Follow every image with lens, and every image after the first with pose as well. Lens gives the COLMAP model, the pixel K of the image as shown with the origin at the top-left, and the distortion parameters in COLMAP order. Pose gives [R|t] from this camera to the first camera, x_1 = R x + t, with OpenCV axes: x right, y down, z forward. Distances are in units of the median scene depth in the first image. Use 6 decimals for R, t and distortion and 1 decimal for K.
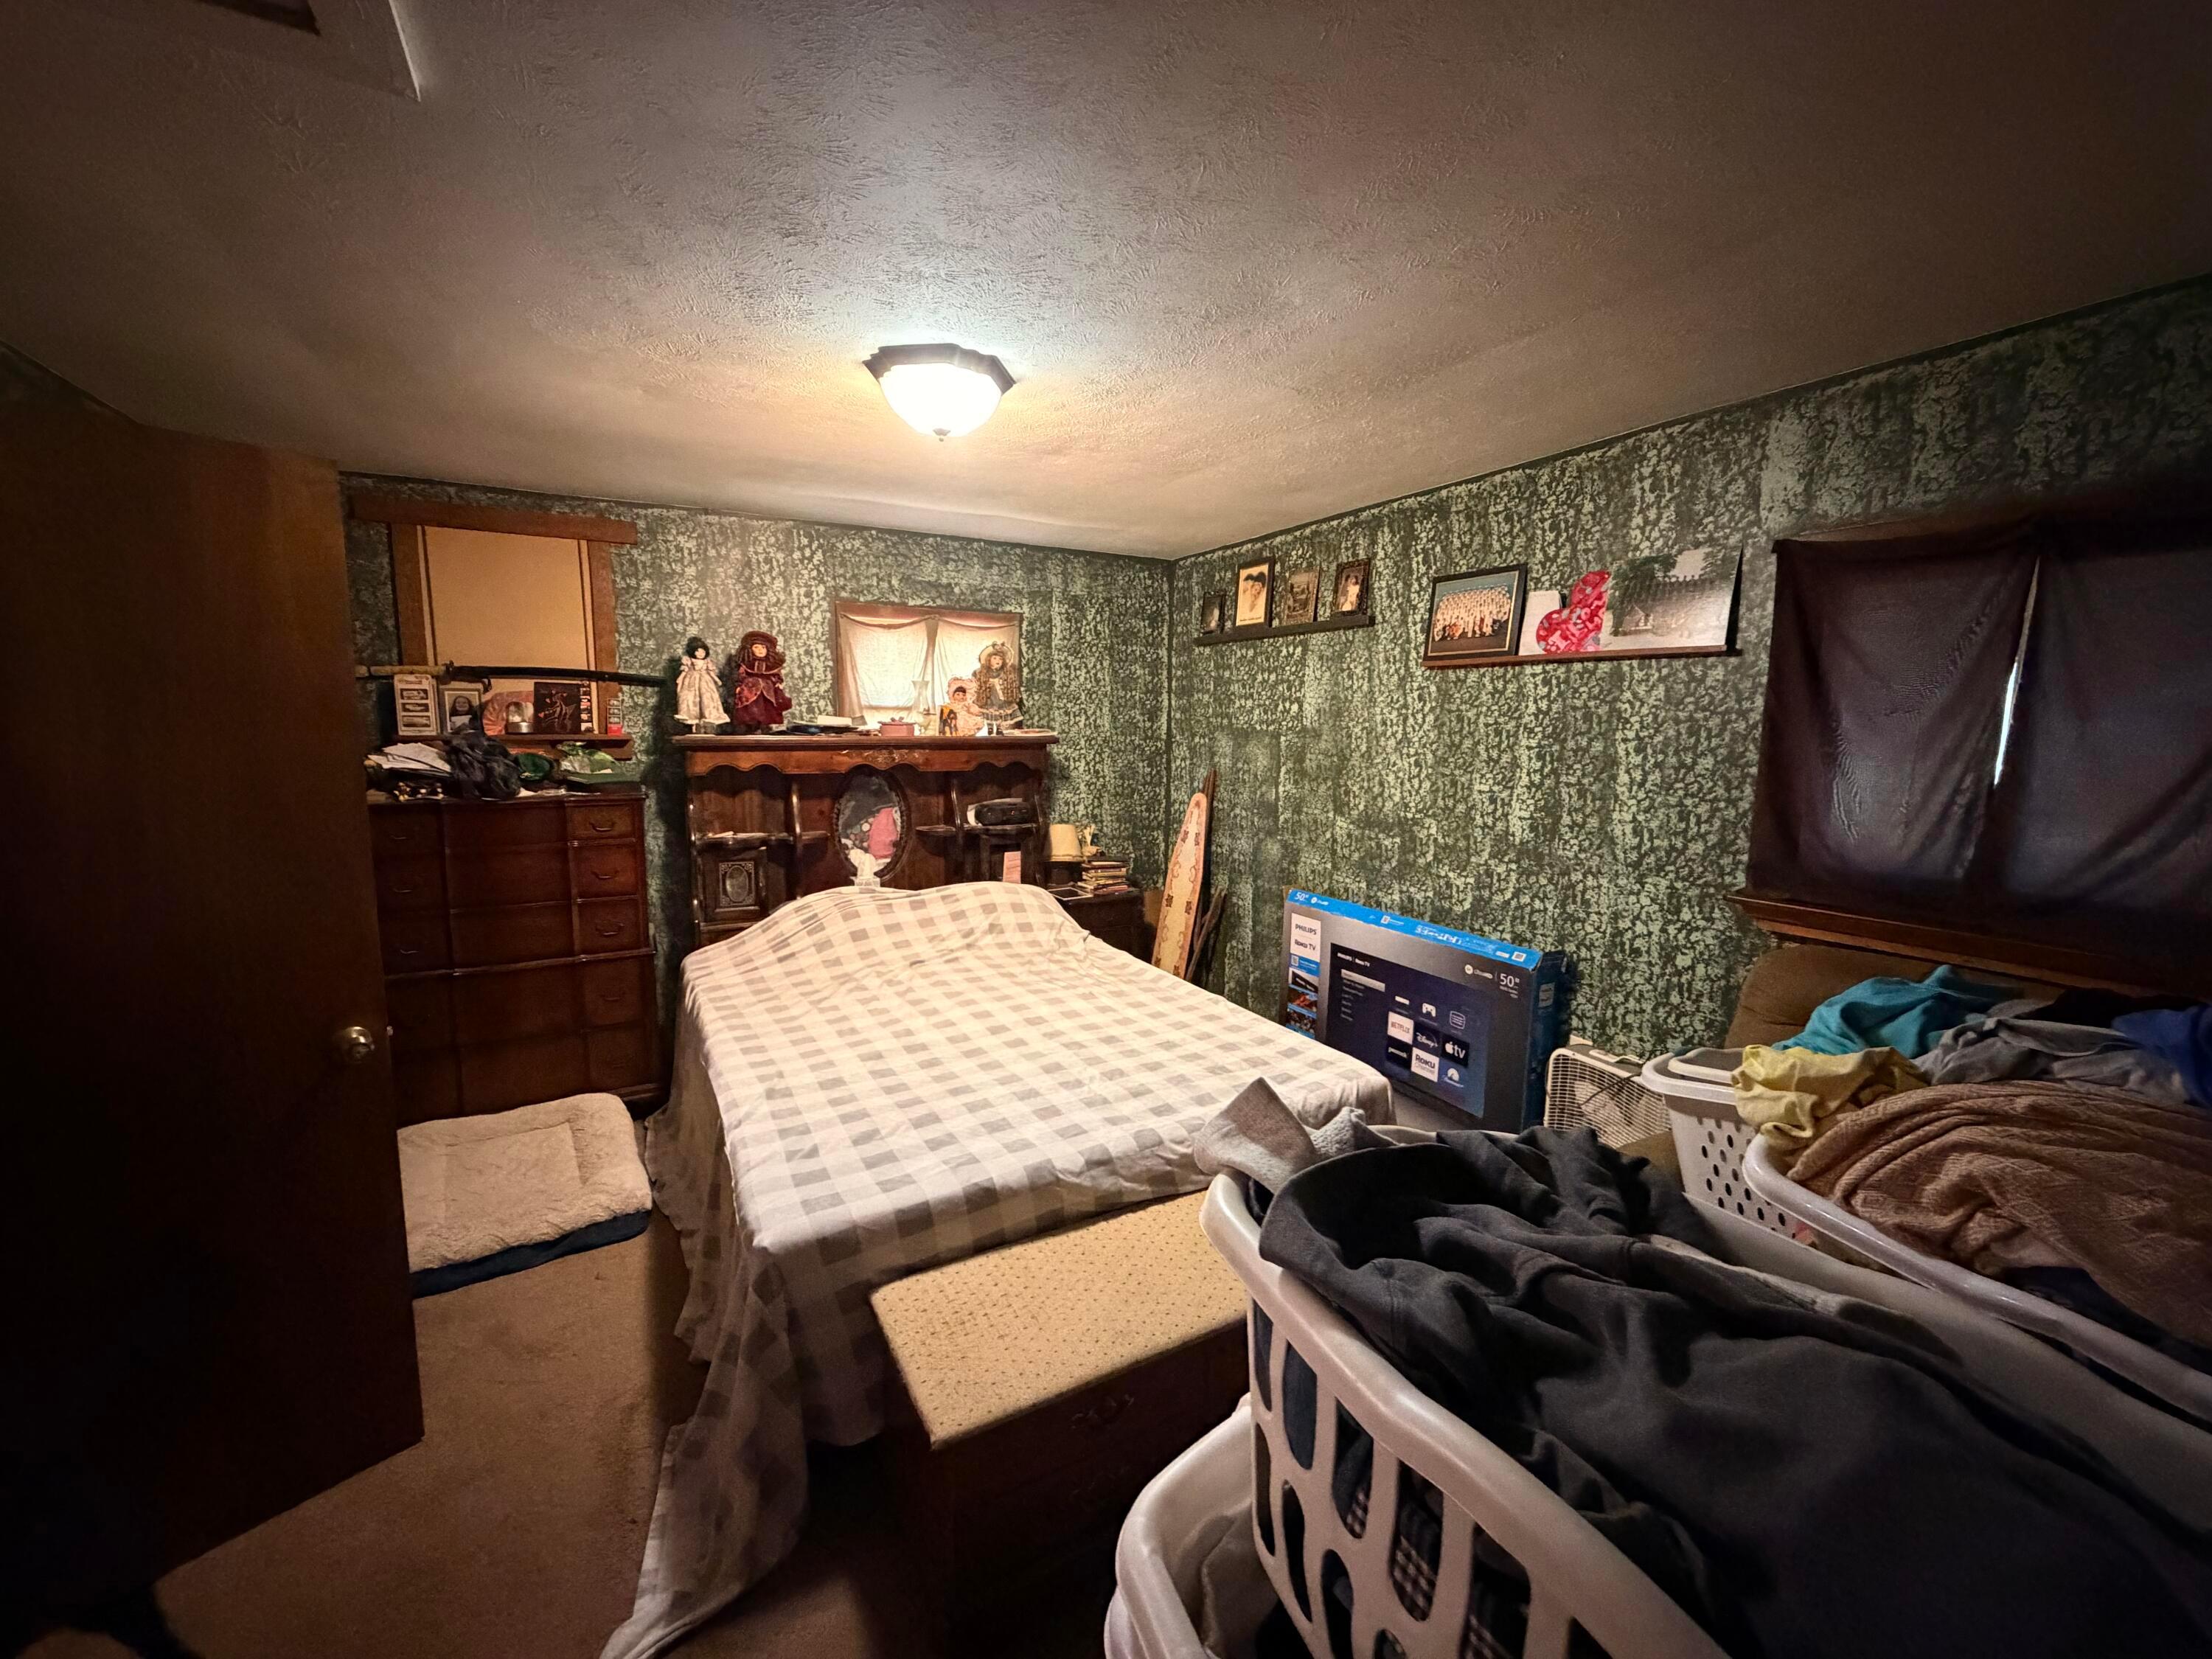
lens RADIAL K [[876.8, 0, 1101.4], [0, 876.8, 835.3], [0, 0, 1]] dist [0.001249, 0.000169]
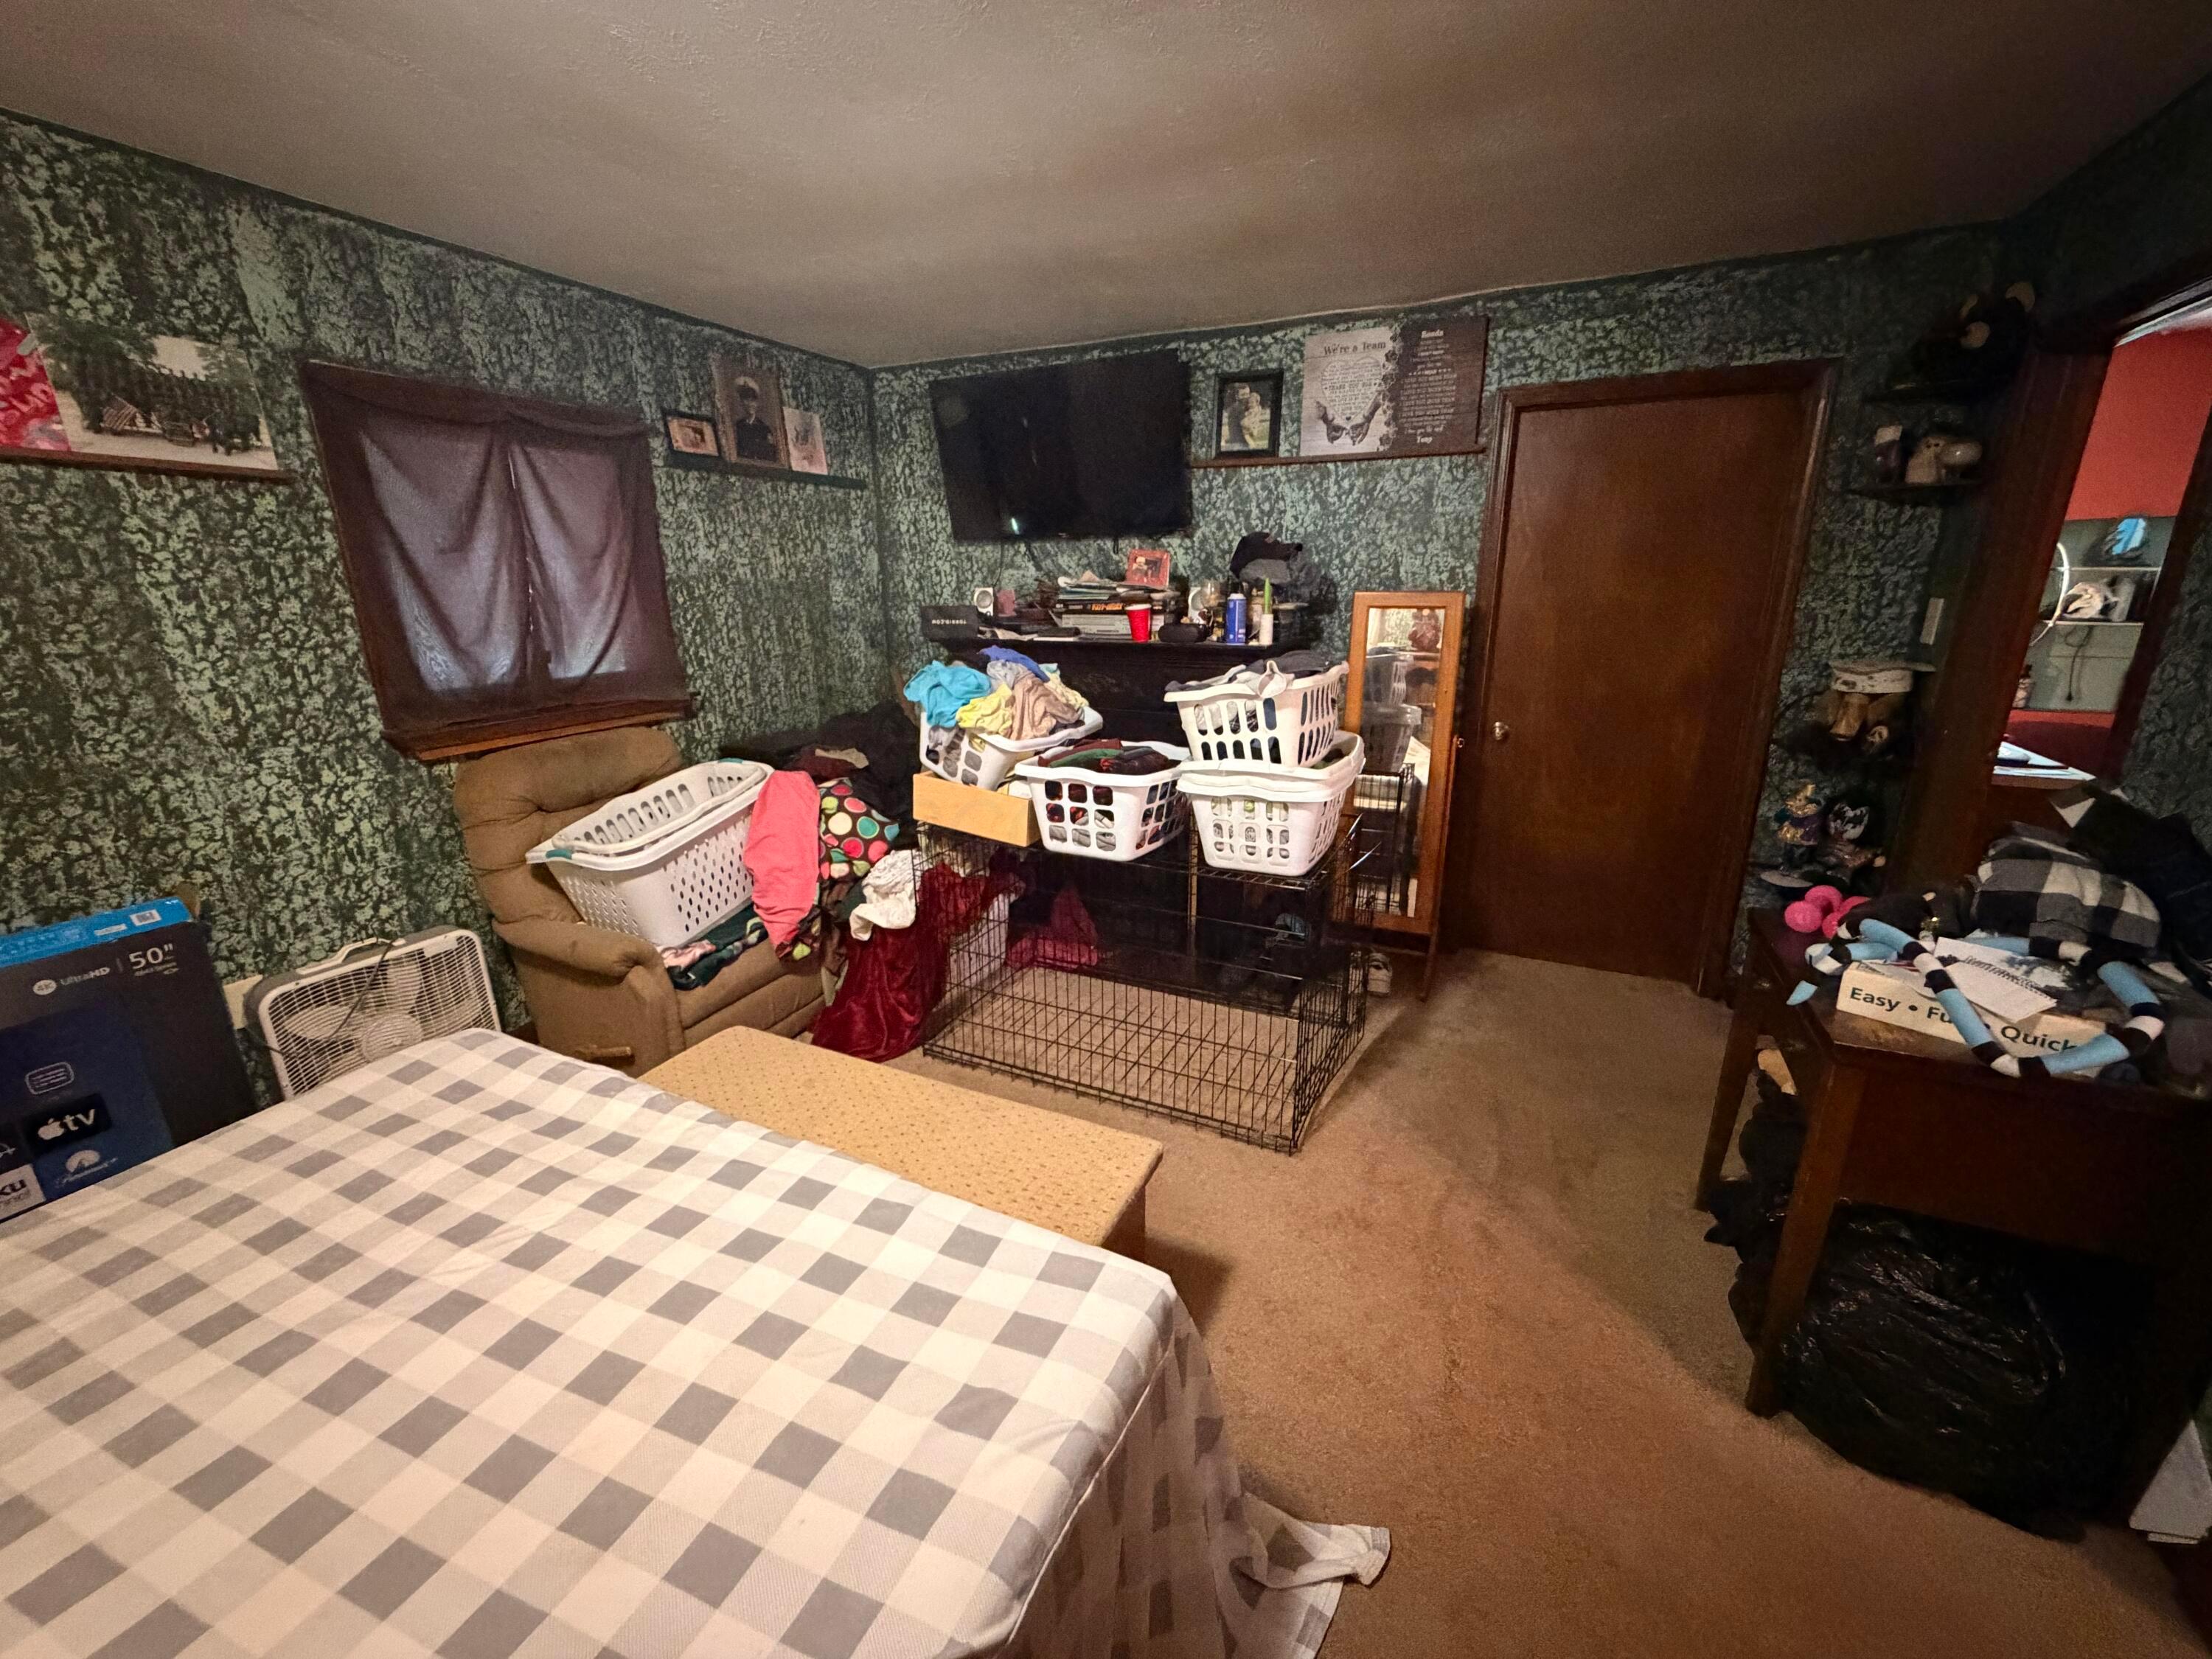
lens RADIAL K [[876.8, 0, 1103.6], [0, 876.8, 828.9], [0, 0, 1]] dist [0.001249, 0.000169]
pose [[-0.581376, -0.232052, 0.779842, -0.522544], [0.112147, 0.926464, 0.359287, -0.096400], [-0.805869, 0.296338, -0.512600, 0.814047]]
